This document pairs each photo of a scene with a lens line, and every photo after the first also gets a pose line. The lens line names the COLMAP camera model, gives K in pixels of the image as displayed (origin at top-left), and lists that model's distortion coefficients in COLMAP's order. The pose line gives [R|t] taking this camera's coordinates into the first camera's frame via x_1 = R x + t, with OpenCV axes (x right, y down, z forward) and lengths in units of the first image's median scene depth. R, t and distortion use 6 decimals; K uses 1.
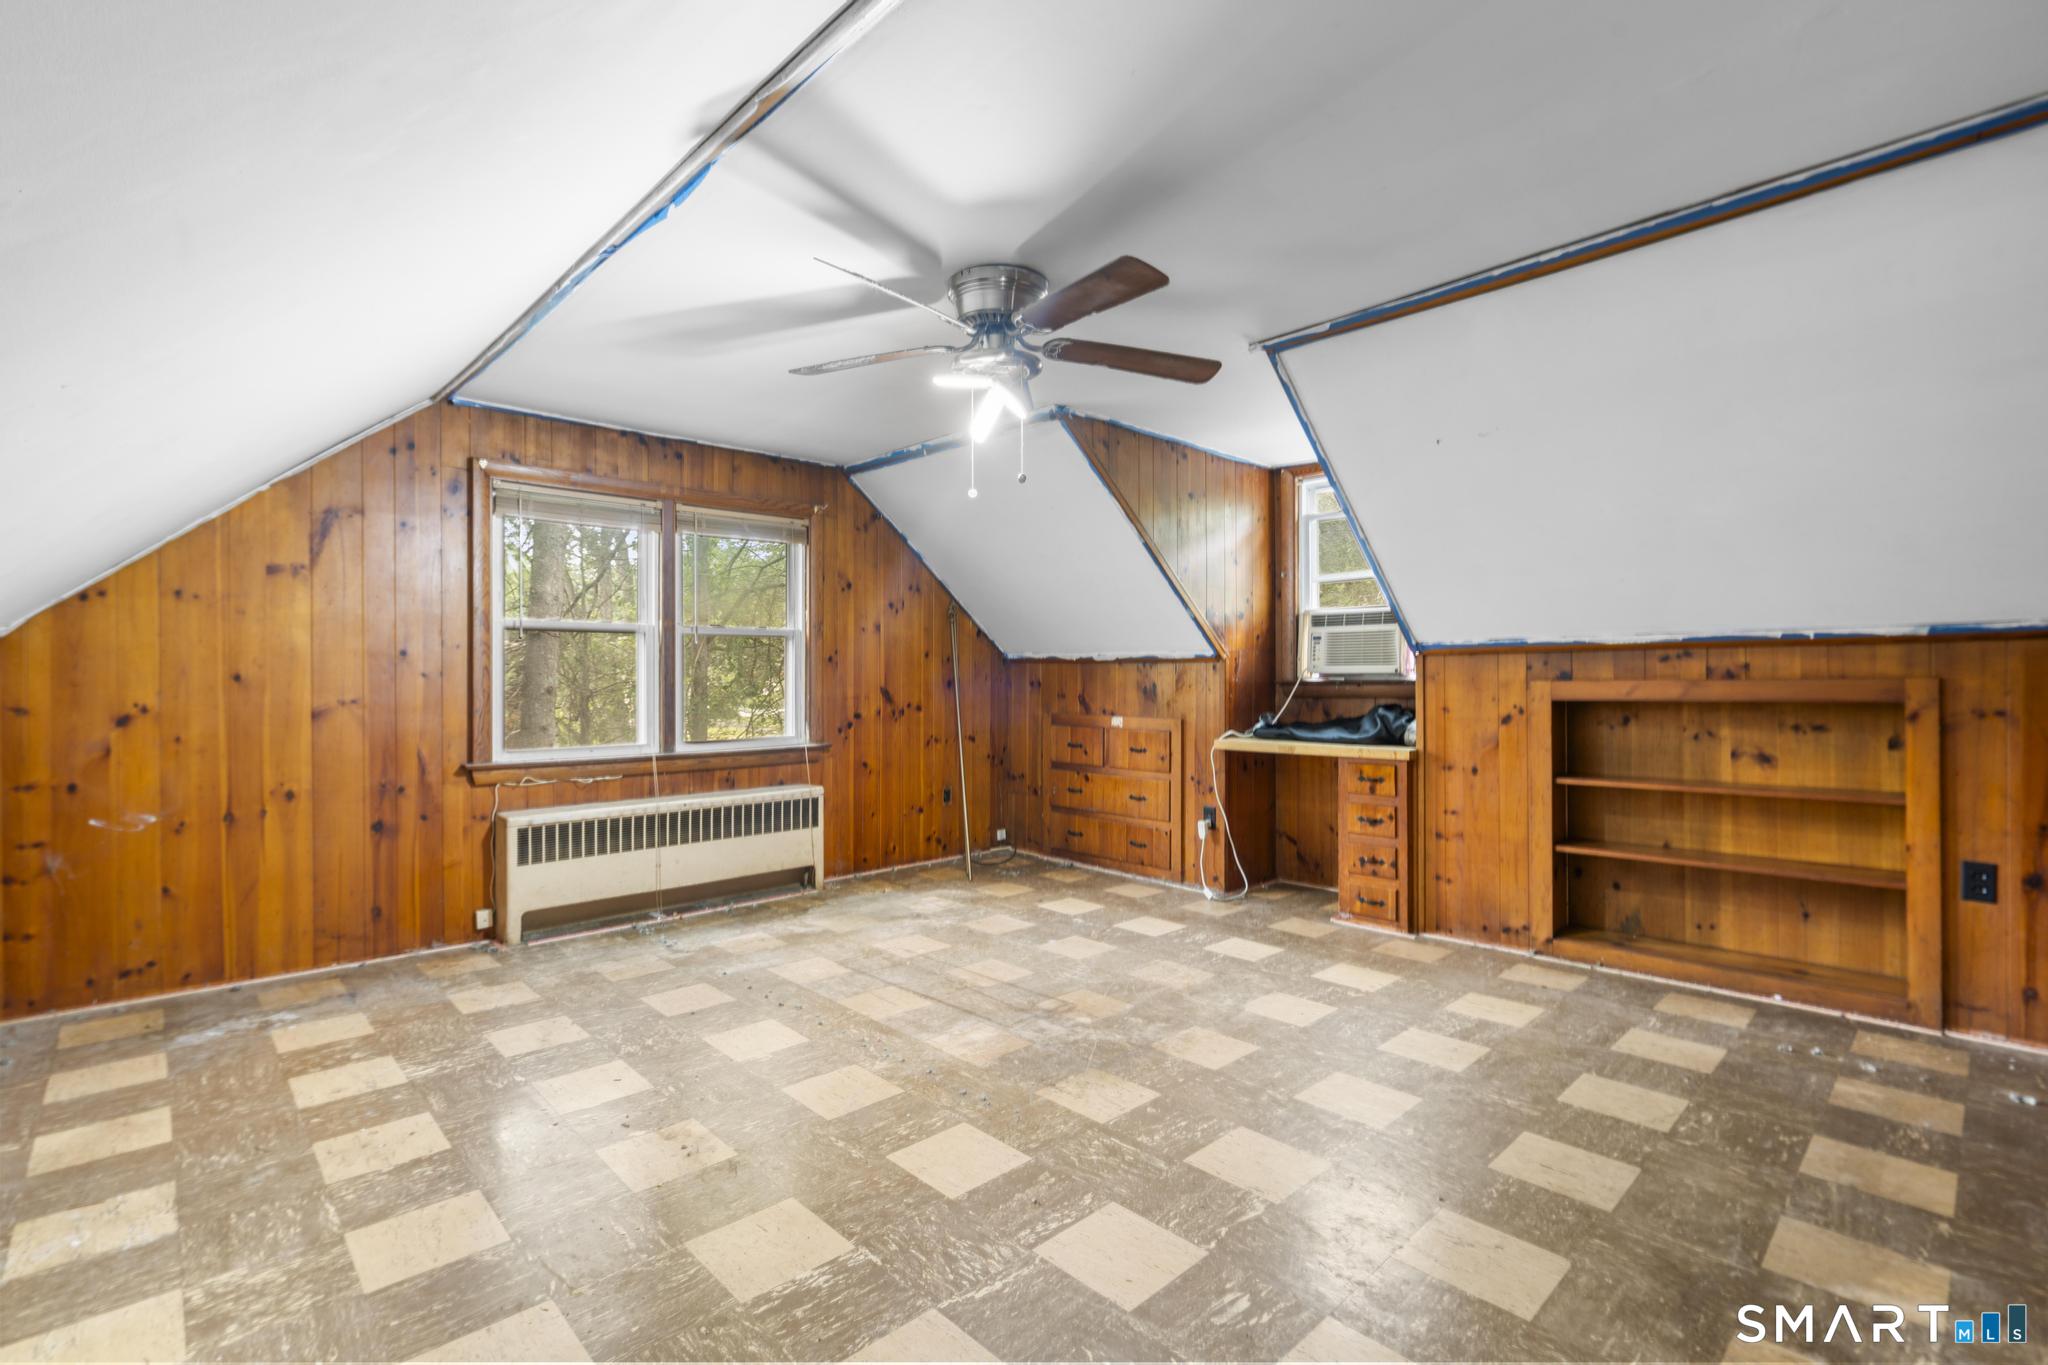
lens RADIAL K [[934.0, 0, 1010.4], [0, 934.0, 686.7], [0, 0, 1]] dist [-0.007615, 0.005002]
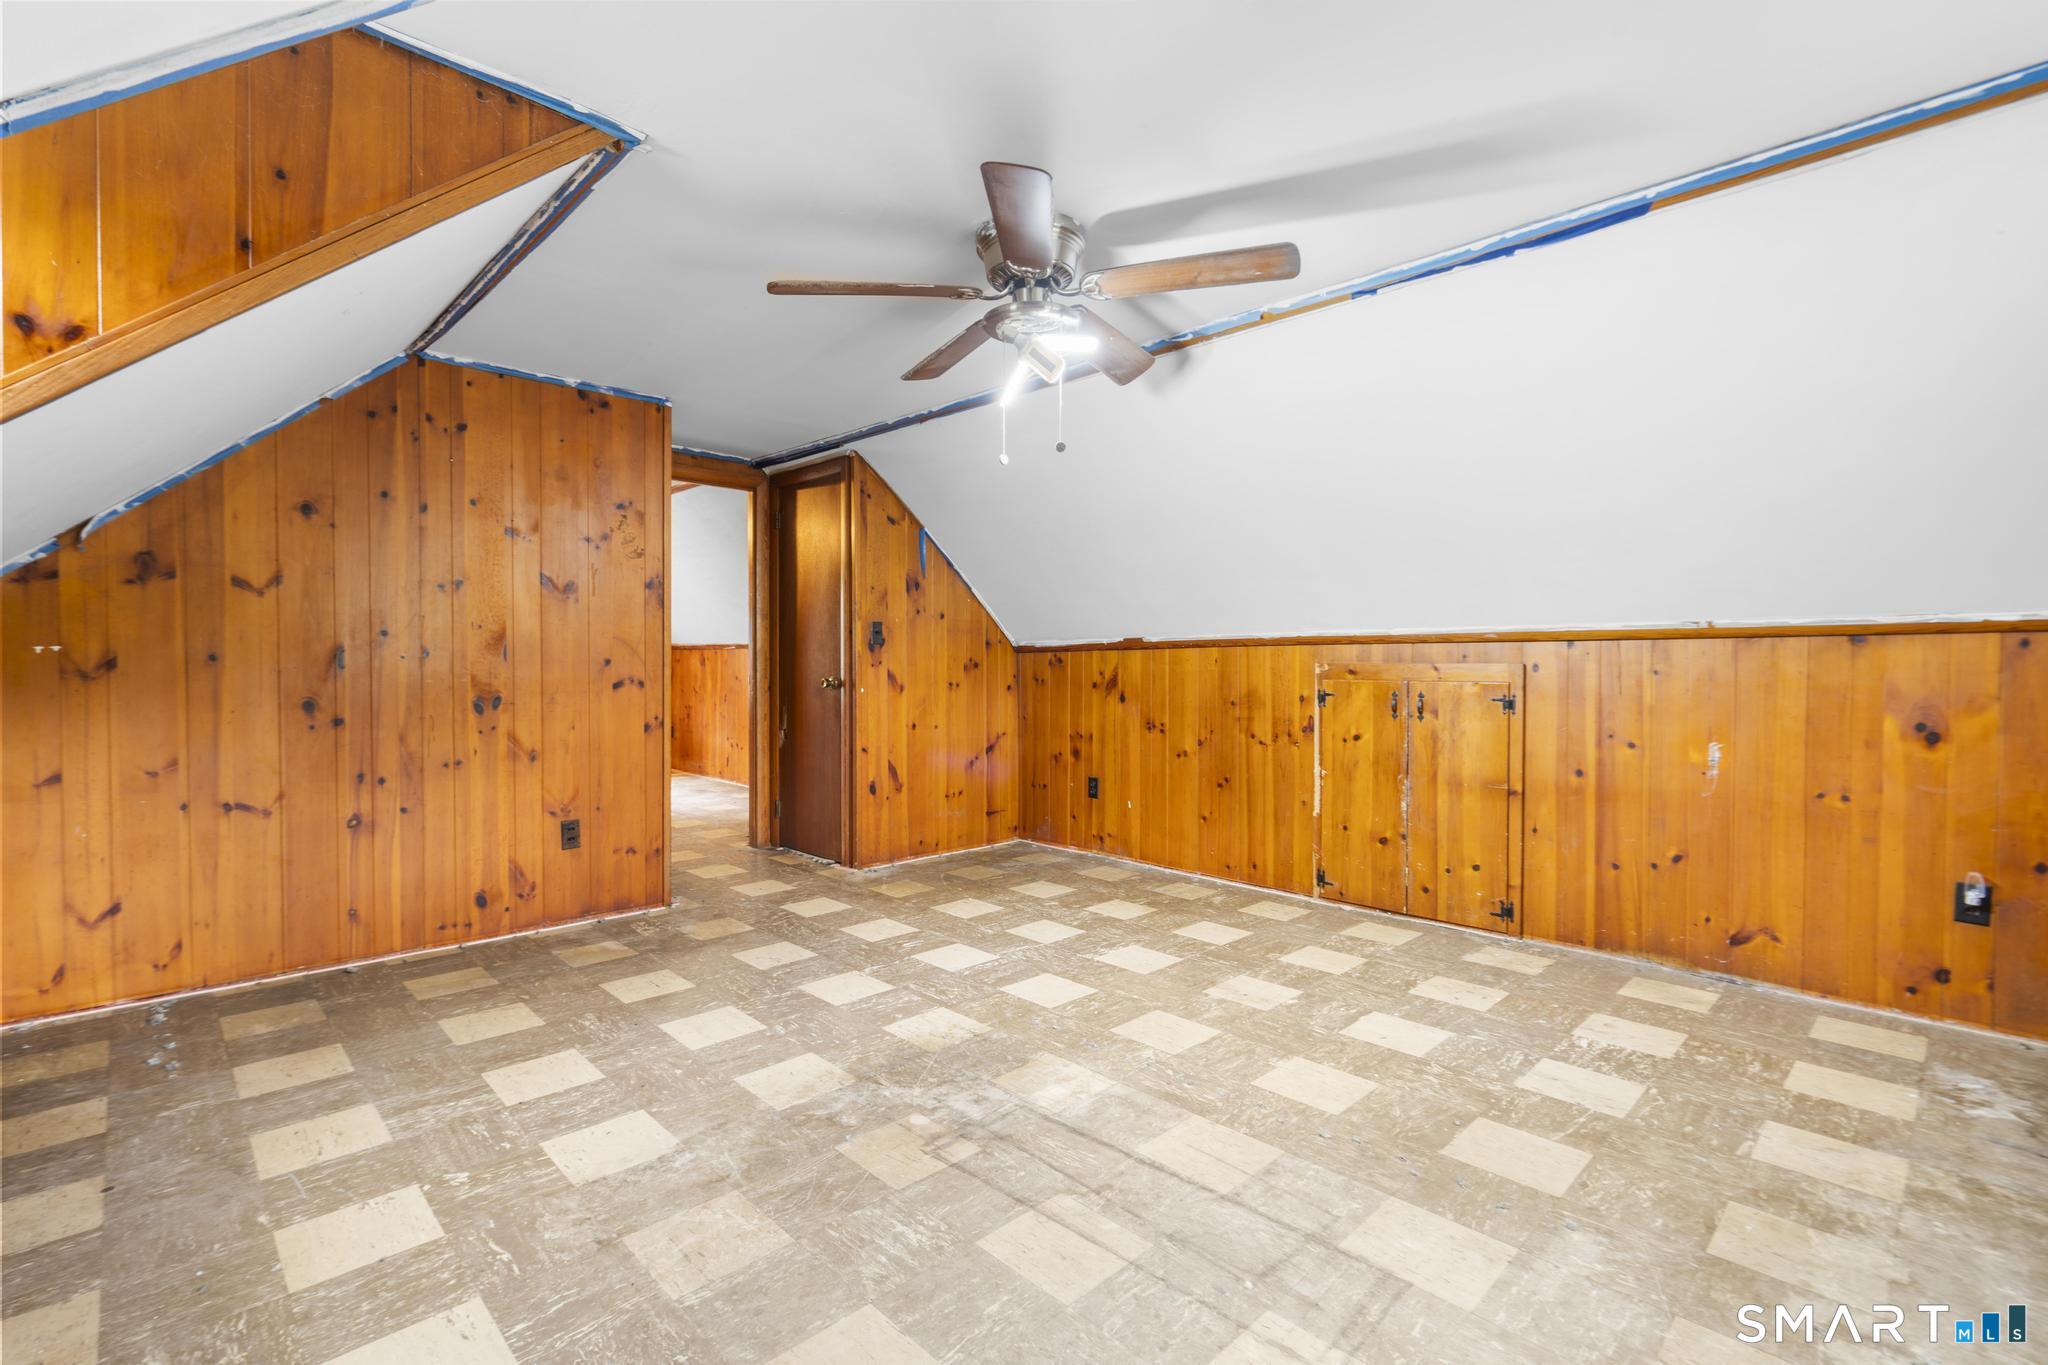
lens RADIAL K [[934.0, 0, 1017.7], [0, 934.0, 677.4], [0, 0, 1]] dist [-0.007615, 0.005002]
pose [[-0.999824, 0.000430, -0.018762, 0.011872], [-0.000012, 0.999723, 0.023553, -0.011520], [0.018767, 0.023549, -0.999547, 1.457849]]
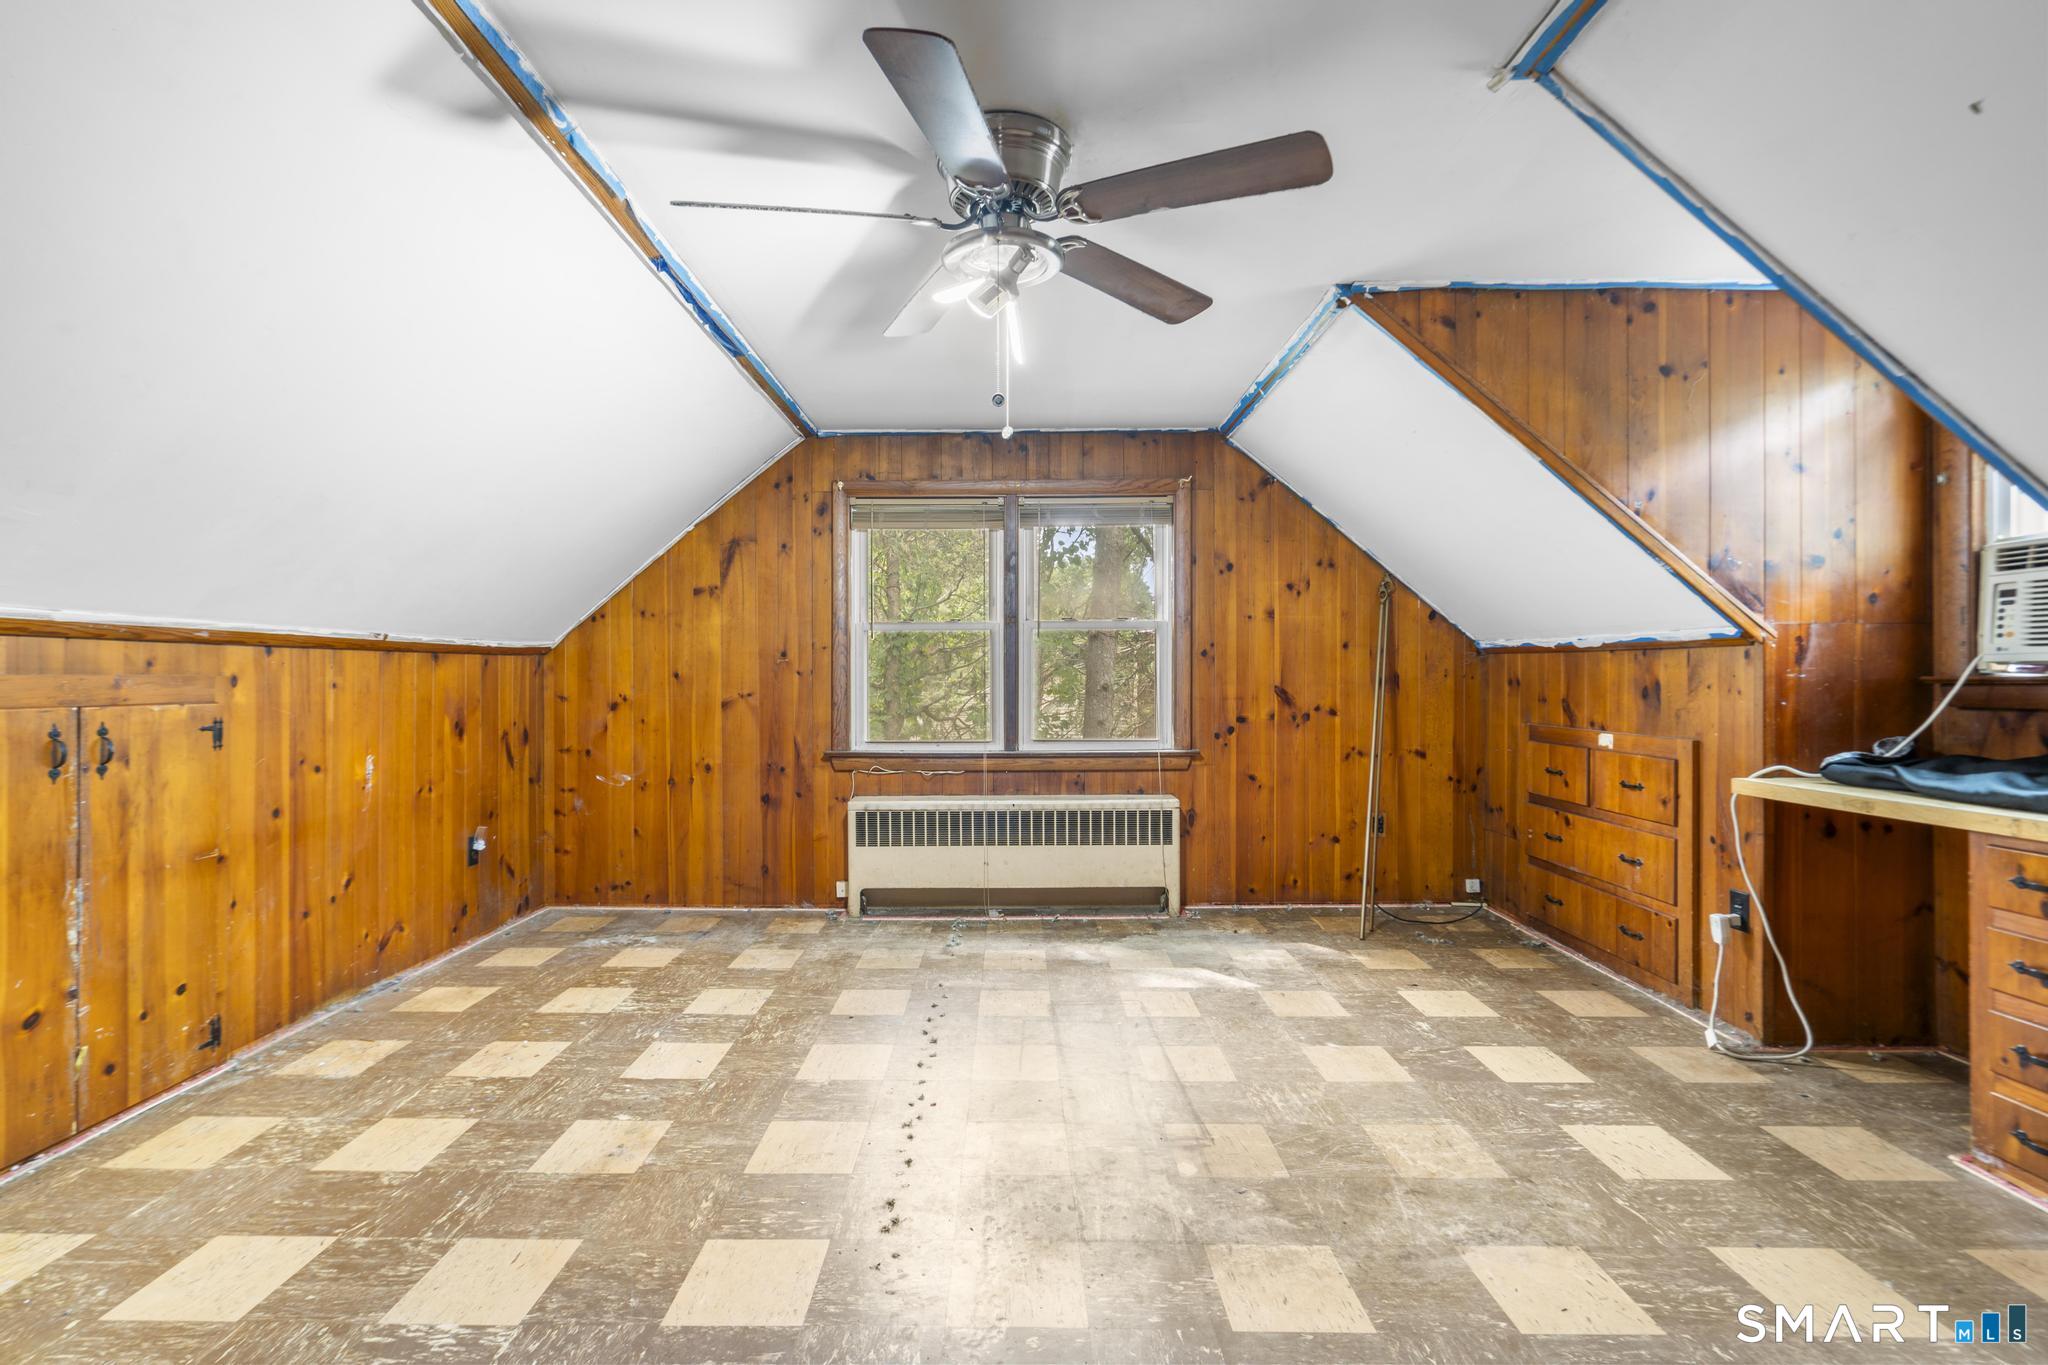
lens RADIAL K [[934.0, 0, 997.6], [0, 934.0, 683.6], [0, 0, 1]] dist [-0.007615, 0.005002]
pose [[0.721858, 0.003089, -0.692035, 0.379141], [-0.005323, 0.999985, -0.001088, 0.001085], [0.692021, 0.004469, 0.721864, 0.341158]]
